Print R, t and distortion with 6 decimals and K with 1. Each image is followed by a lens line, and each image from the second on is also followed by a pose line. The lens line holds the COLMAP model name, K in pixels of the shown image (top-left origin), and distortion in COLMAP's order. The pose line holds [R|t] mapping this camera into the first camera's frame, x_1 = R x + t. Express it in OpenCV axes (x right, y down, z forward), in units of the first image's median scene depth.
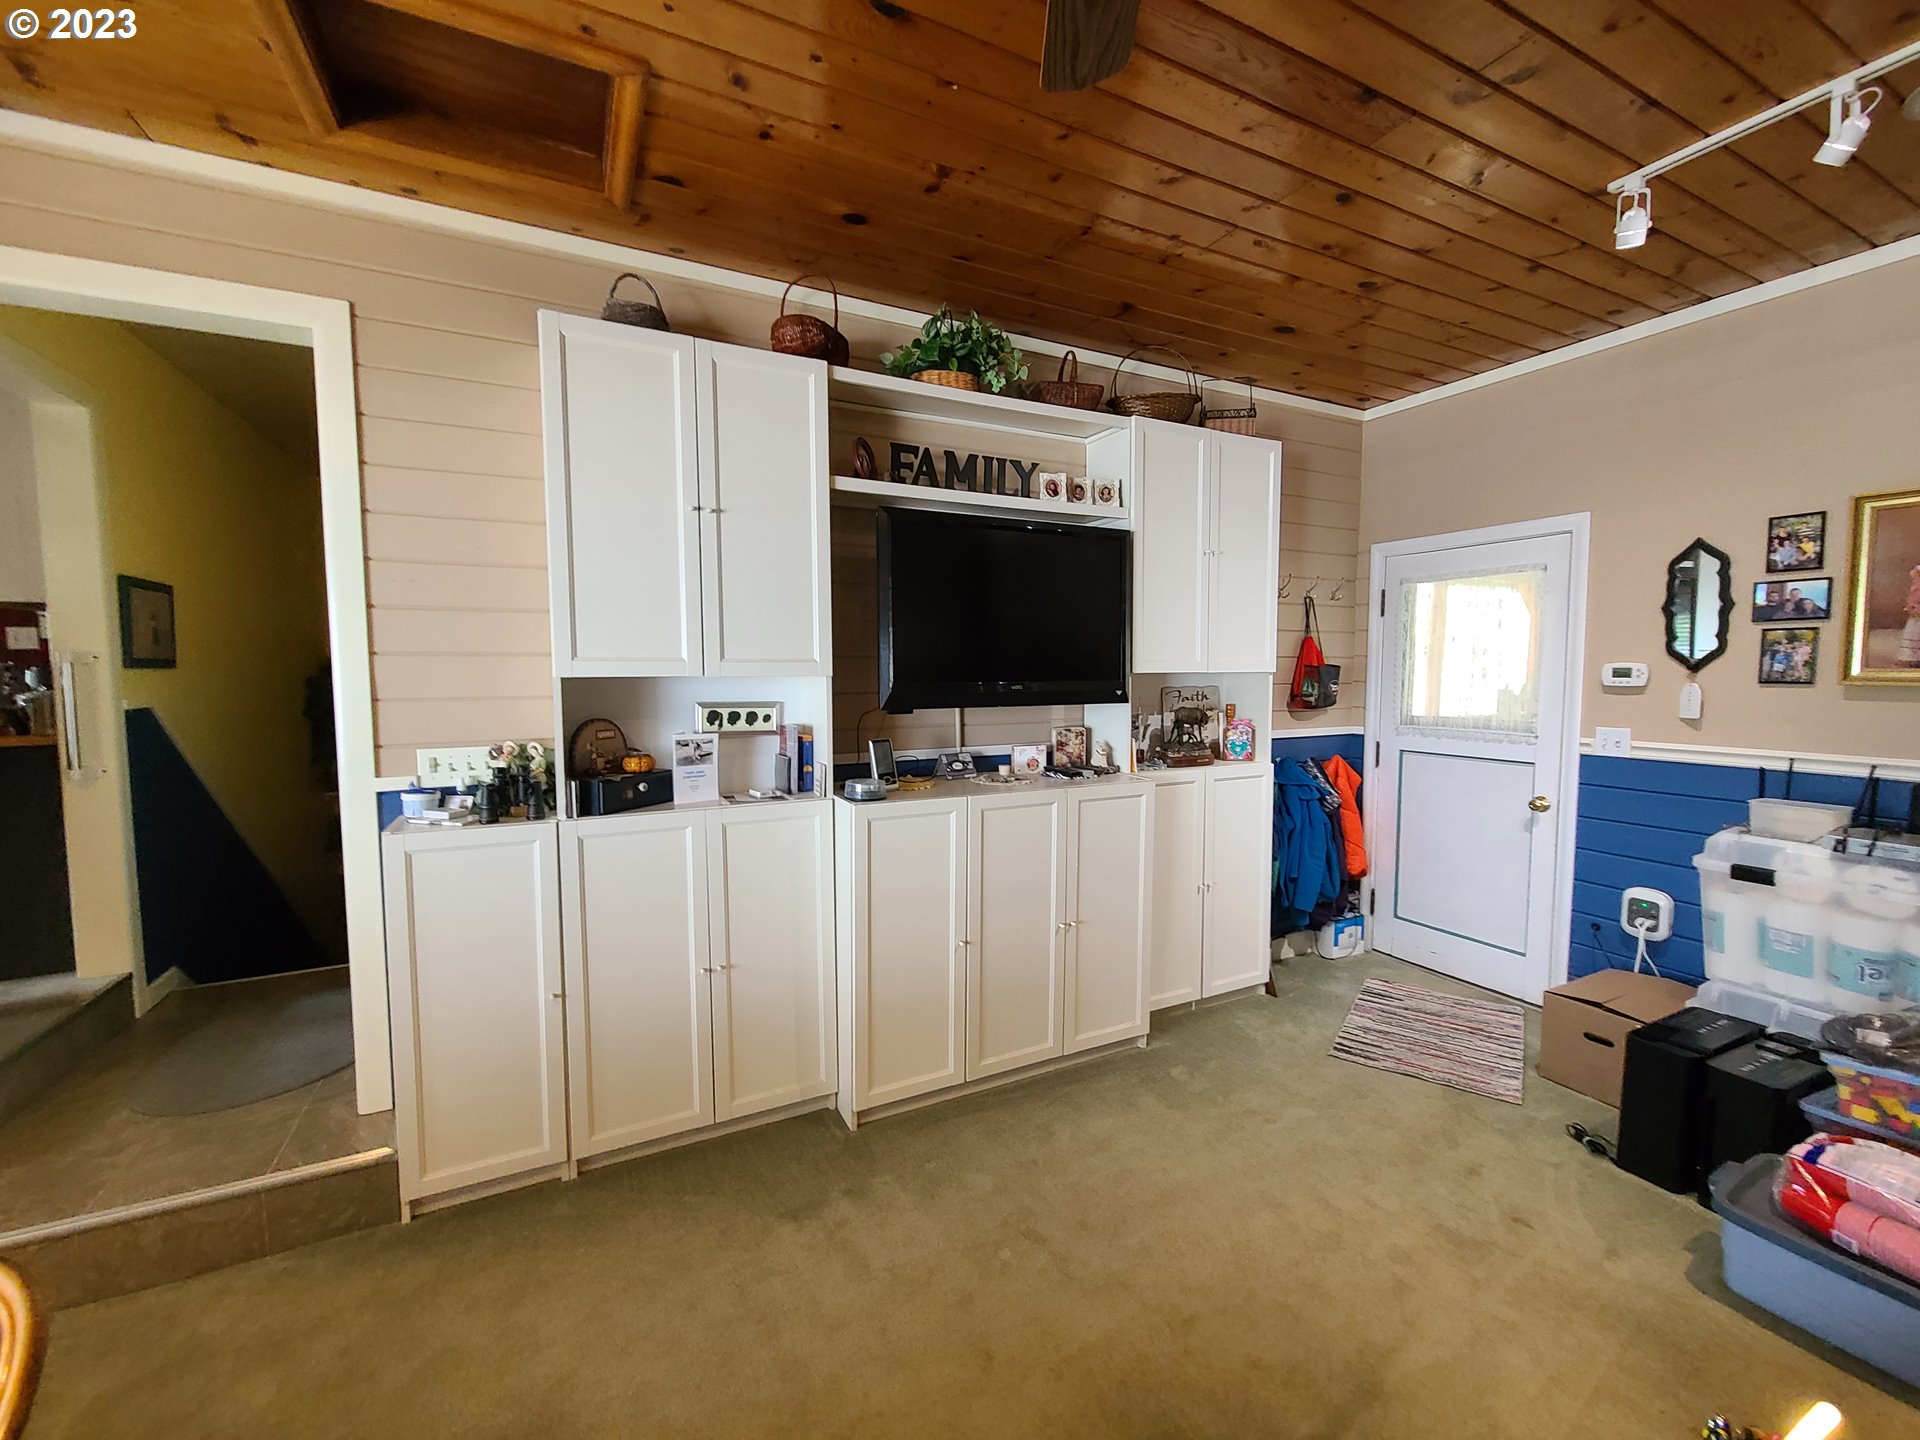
lens RADIAL K [[782.8, 0, 960.0], [0, 782.8, 720.0], [0, 0, 1]] dist [-0.011505, -0.000204]
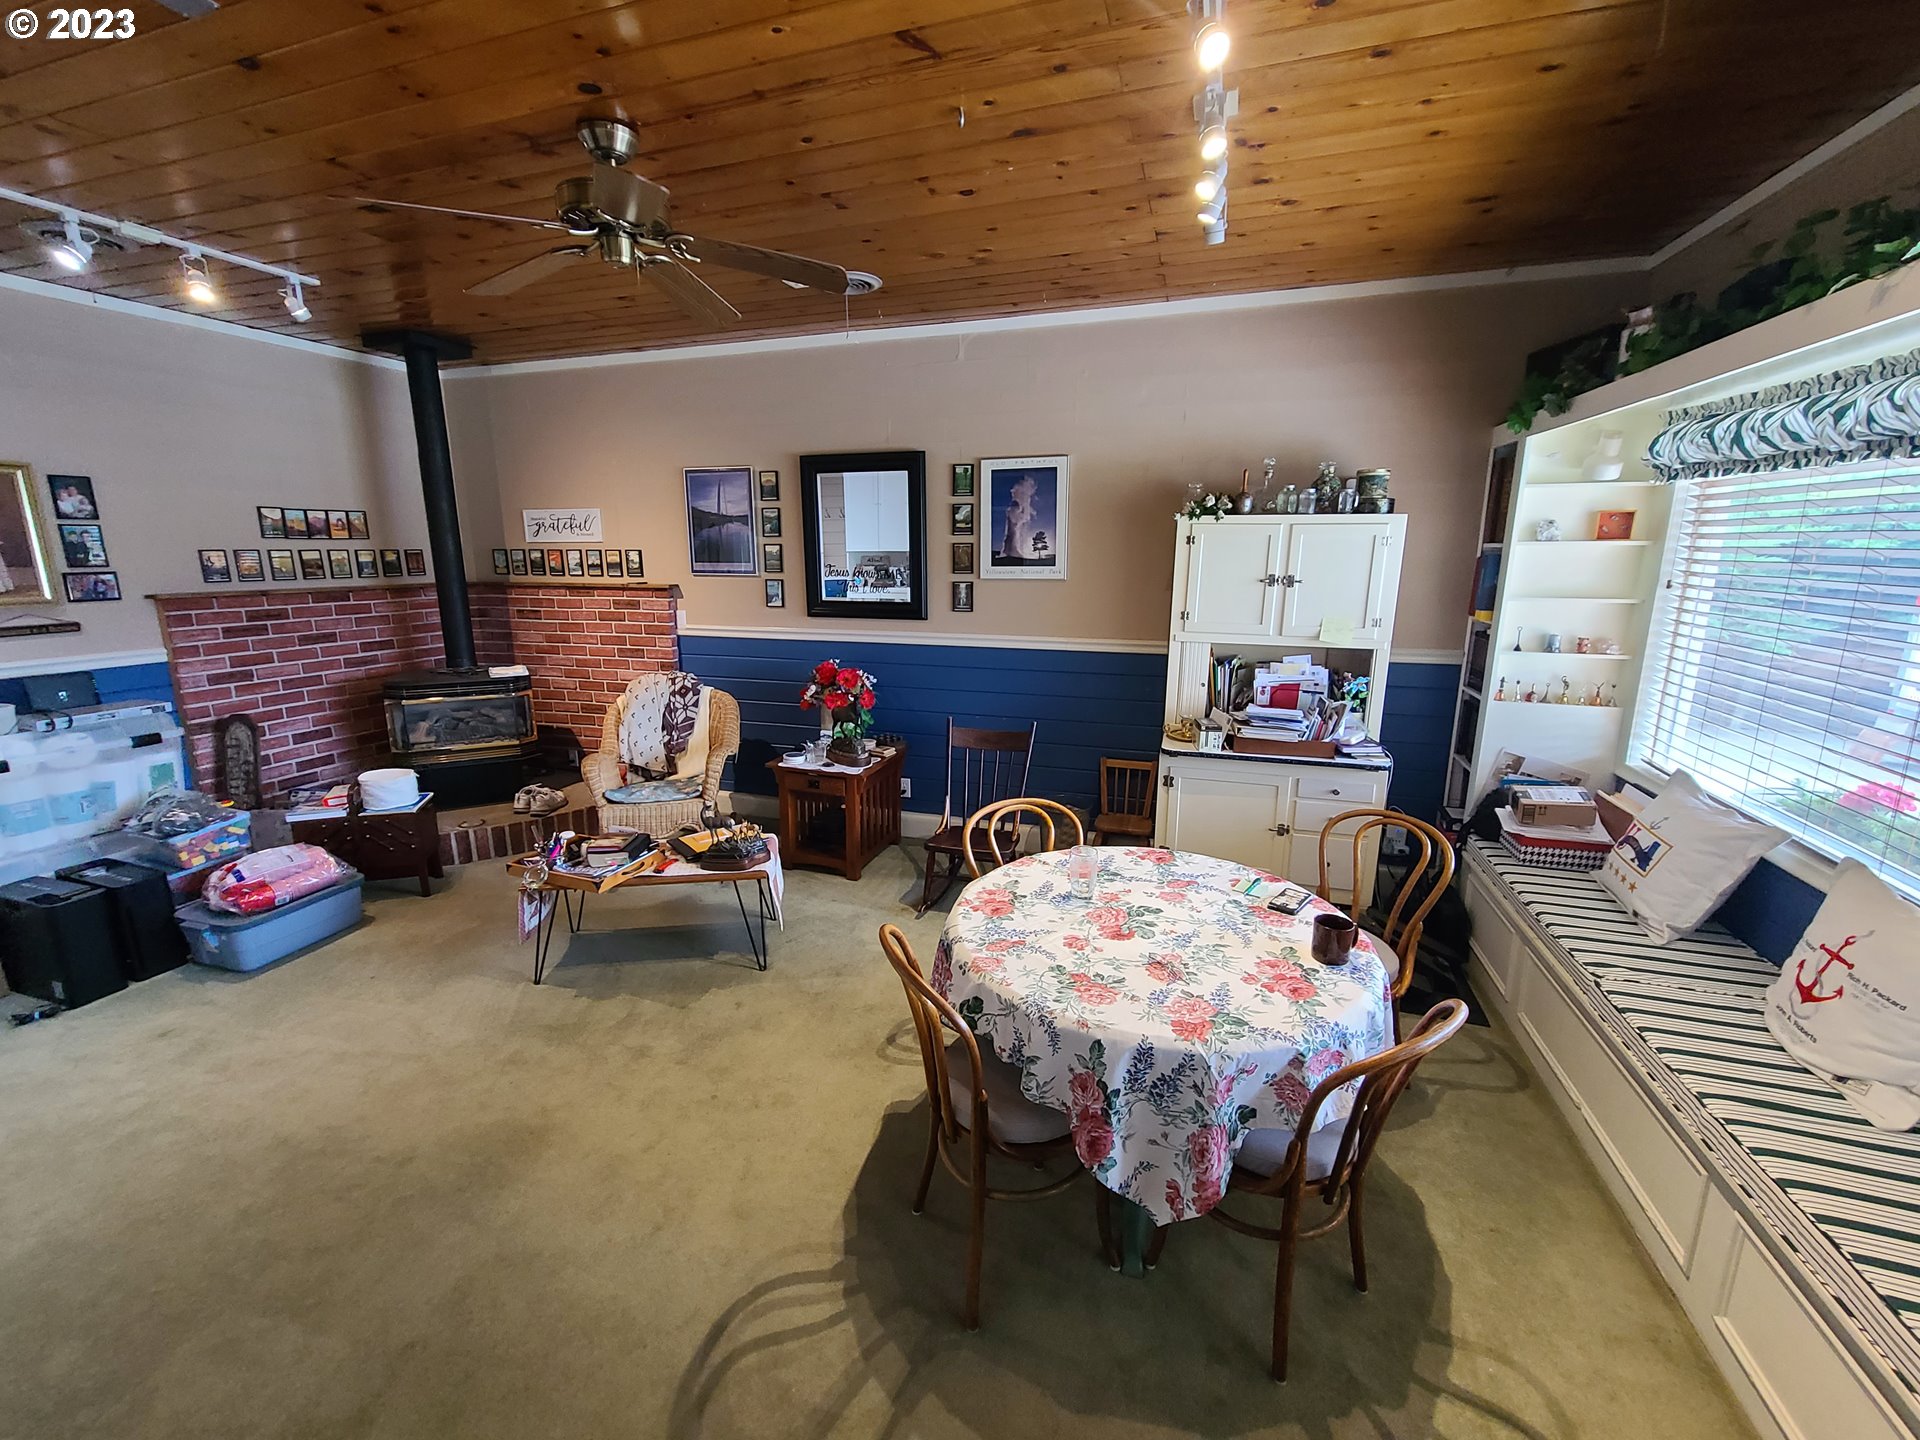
lens RADIAL K [[773.1, 0, 960.0], [0, 773.1, 720.0], [0, 0, 1]] dist [0.000752, -0.000666]
pose [[-0.720072, -0.146844, 0.678184, -0.869396], [0.049577, 0.963967, 0.261362, -0.115772], [-0.692126, 0.221822, -0.686845, 0.698653]]
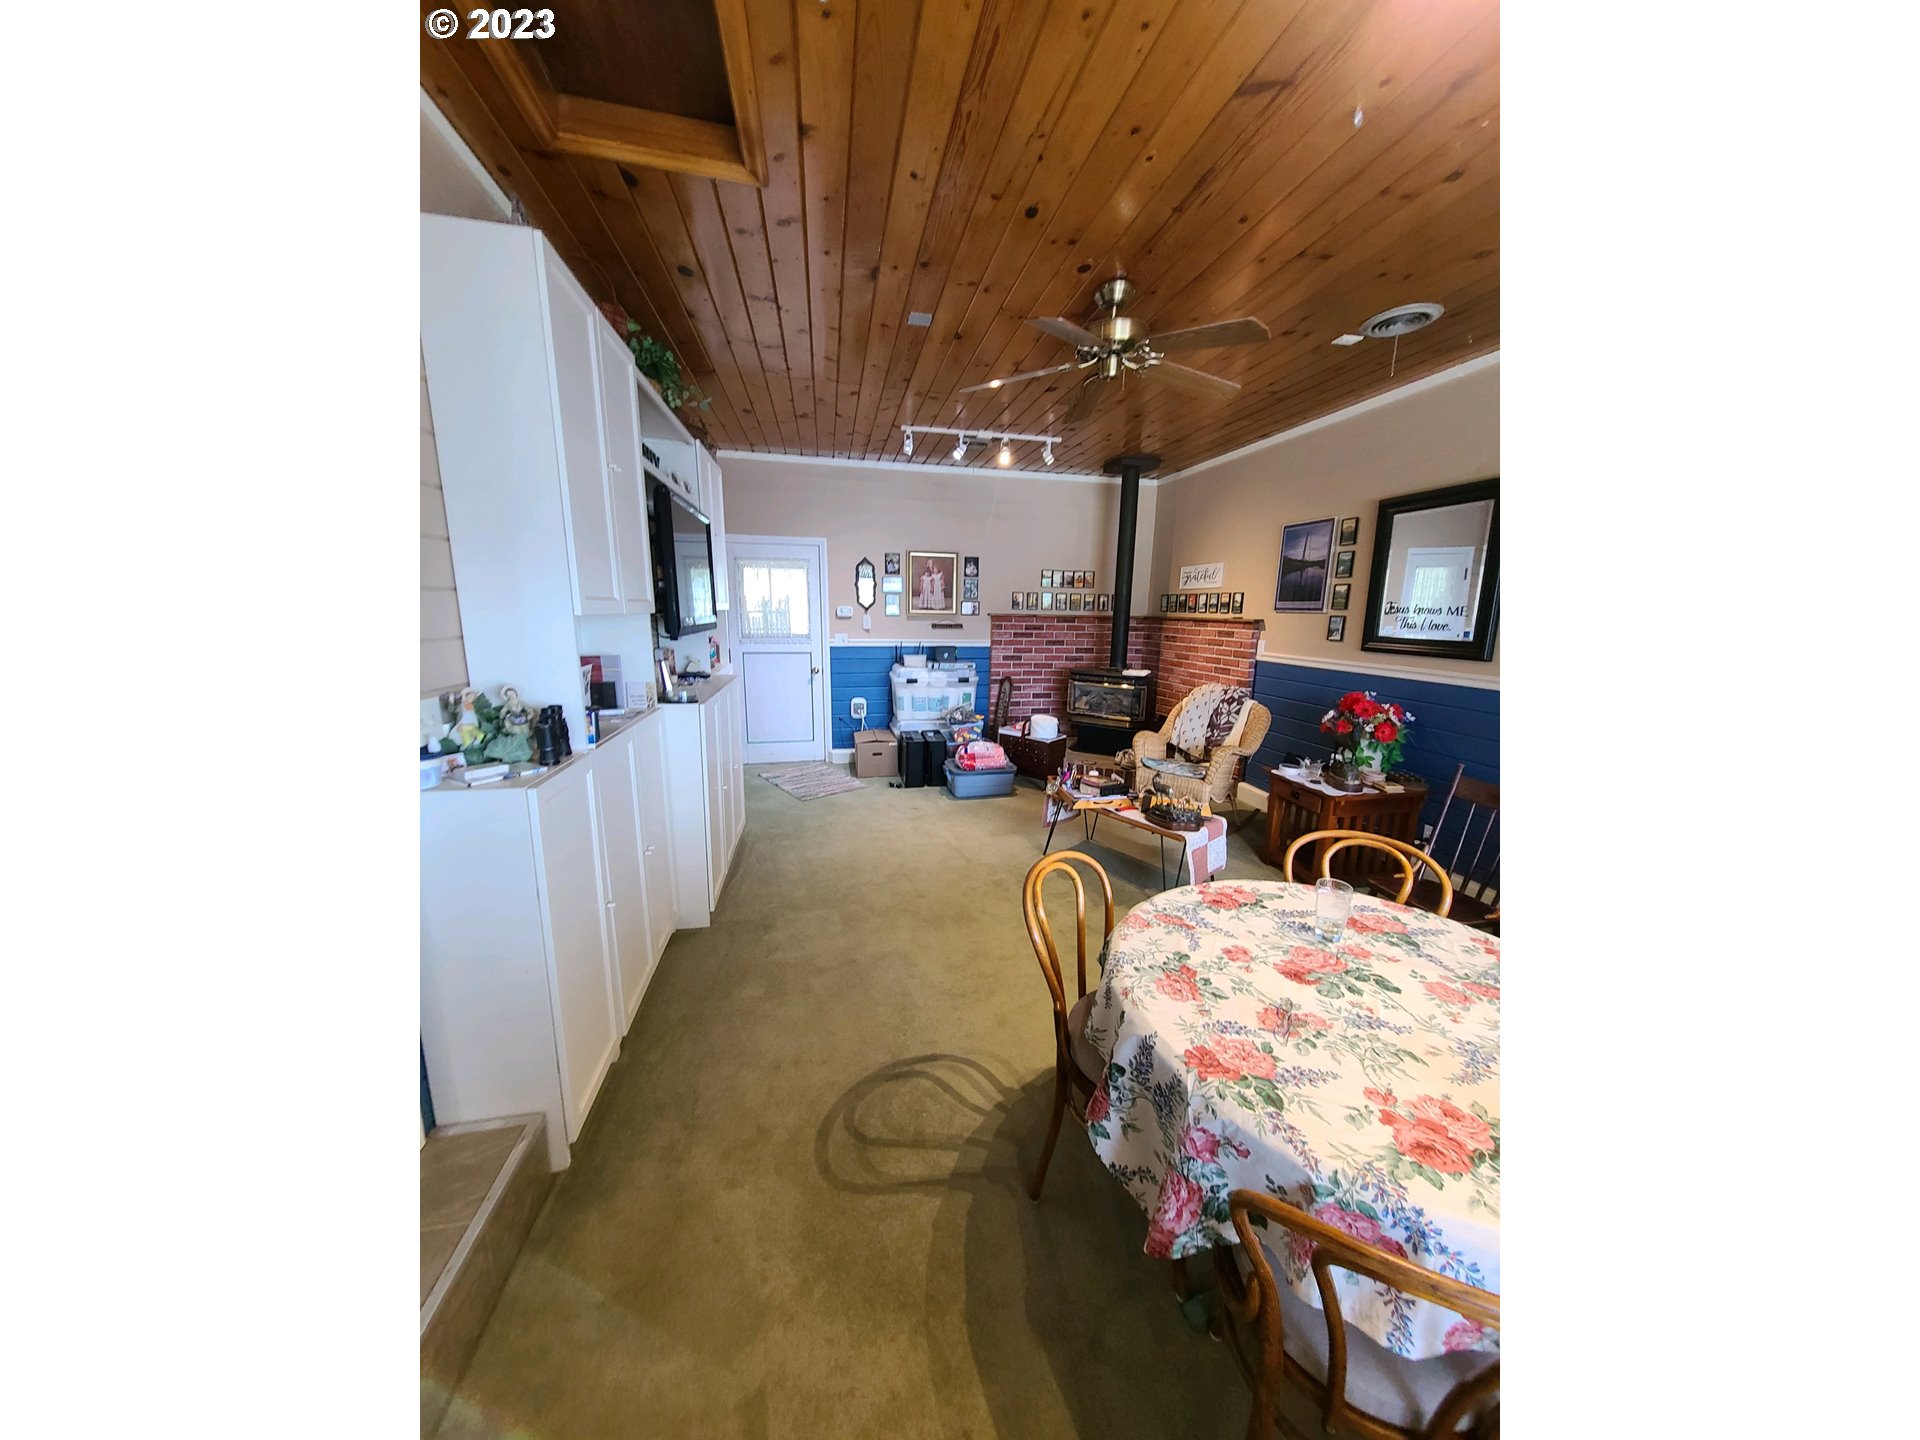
lens RADIAL K [[583.1, 0, 960.3], [0, 583.1, 717.2], [0, 0, 1]] dist [-0.005258, -0.000079]
pose [[0.229187, -0.173572, 0.957782, -1.001691], [0.049973, 0.984773, 0.166505, -0.021790], [-0.972099, 0.009702, 0.234371, 0.279639]]
